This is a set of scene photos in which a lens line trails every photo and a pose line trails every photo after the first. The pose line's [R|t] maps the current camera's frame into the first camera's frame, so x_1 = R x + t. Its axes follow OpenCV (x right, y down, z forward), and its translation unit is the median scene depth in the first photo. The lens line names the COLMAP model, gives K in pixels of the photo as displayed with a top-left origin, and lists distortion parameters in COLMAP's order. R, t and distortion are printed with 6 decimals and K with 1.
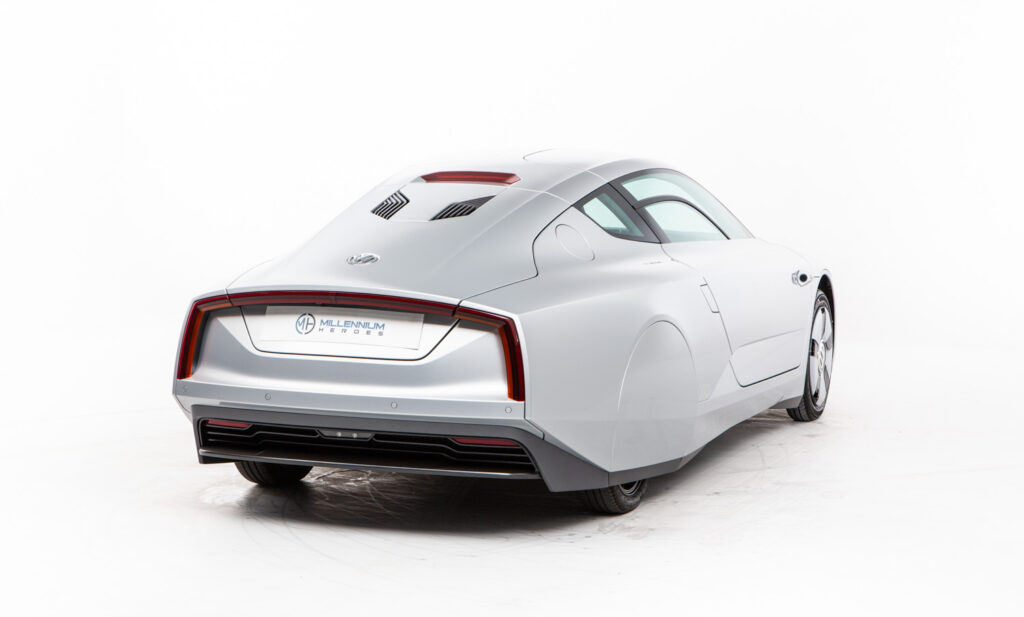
lens RADIAL K [[2311.0, 0, 512.6], [0, 2311.0, 307.0], [0, 0, 1]] dist [0.100078, 0.000000]
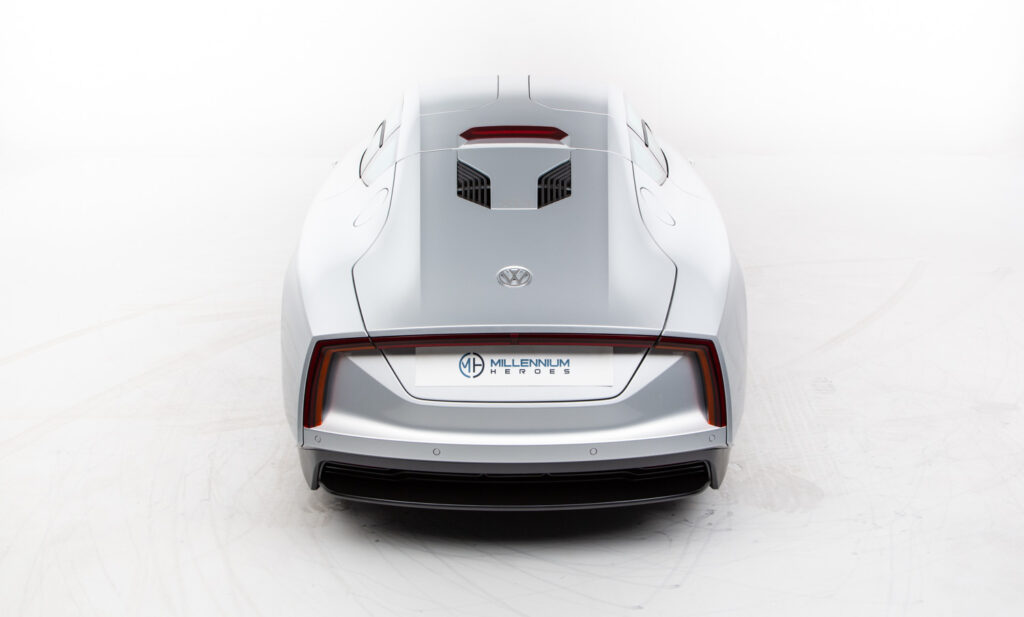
lens RADIAL K [[1226.7, 0, 513.2], [0, 1226.7, 305.3], [0, 0, 1]] dist [0.033205, 0.000000]
pose [[0.936508, -0.130107, 0.325613, -0.222358], [0.049098, 0.968121, 0.245625, -0.127154], [-0.347191, -0.214043, 0.913041, 0.578058]]
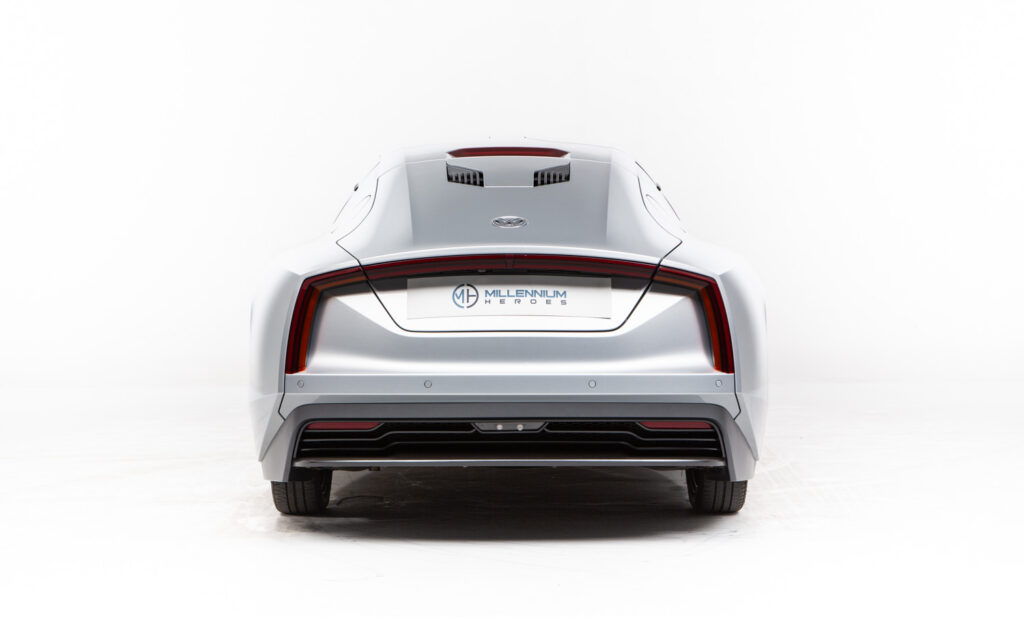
lens RADIAL K [[2149.3, 0, 512.5], [0, 2149.3, 304.1], [0, 0, 1]] dist [0.416655, 0.000000]
pose [[0.934754, -0.028802, 0.354126, -0.351121], [0.048961, 0.997642, -0.048097, 0.048746], [-0.351905, 0.062297, 0.933960, 0.262397]]
